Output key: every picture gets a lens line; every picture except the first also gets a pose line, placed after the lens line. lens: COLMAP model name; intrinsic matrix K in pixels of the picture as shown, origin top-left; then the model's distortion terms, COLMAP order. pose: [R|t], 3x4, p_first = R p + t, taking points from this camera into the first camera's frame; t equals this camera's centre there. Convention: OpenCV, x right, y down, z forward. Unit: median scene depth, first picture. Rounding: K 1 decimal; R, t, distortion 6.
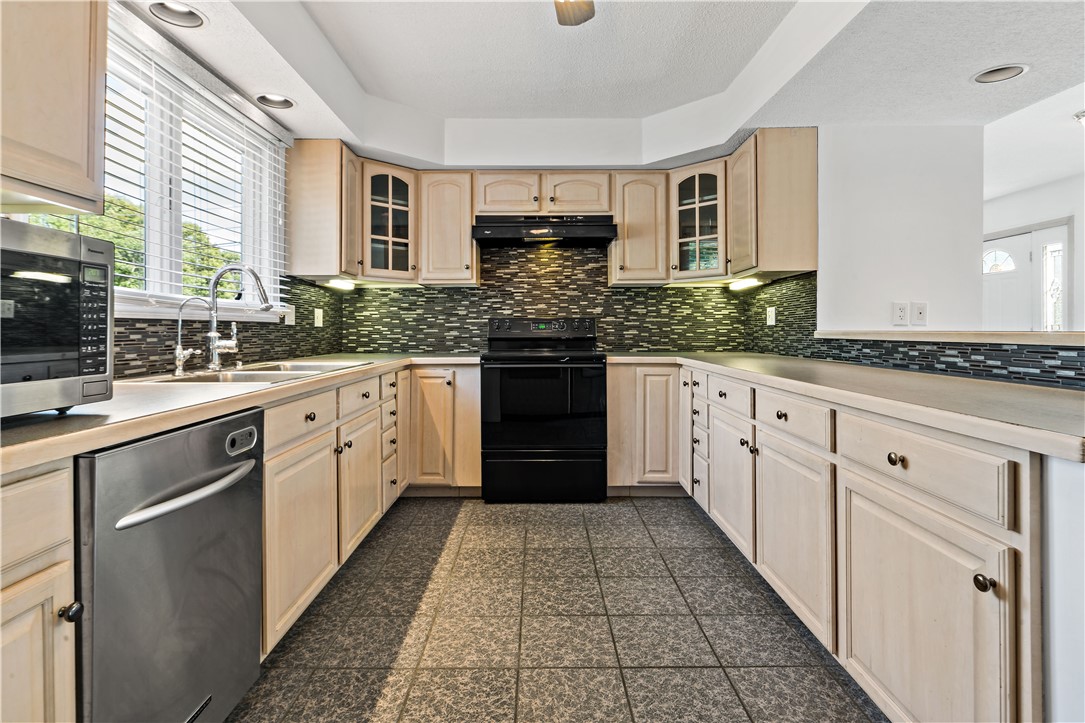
lens RADIAL K [[567.2, 0, 514.9], [0, 567.2, 333.9], [0, 0, 1]] dist [0.002148, 0.000127]
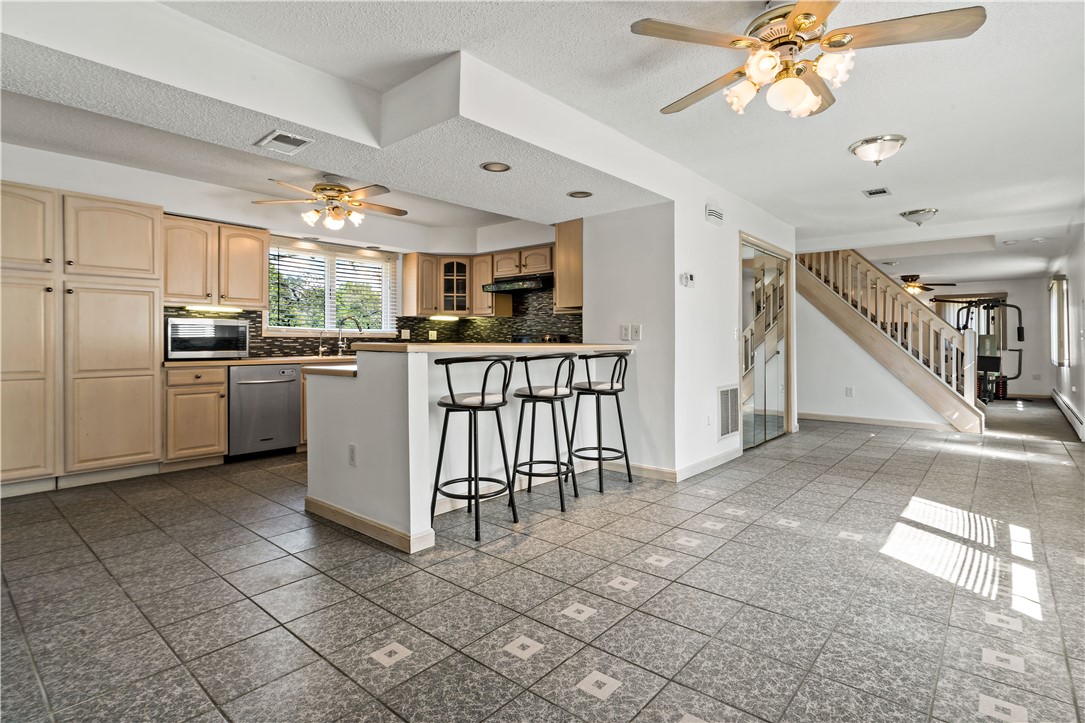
lens RADIAL K [[538.3, 0, 542.2], [0, 538.3, 360.8], [0, 0, 1]] dist [0.001406, 0.000143]
pose [[0.776557, 0.027347, -0.629453, 1.154455], [-0.009114, 0.999441, 0.032177, -0.002519], [0.629981, -0.019251, 0.776372, -0.244543]]
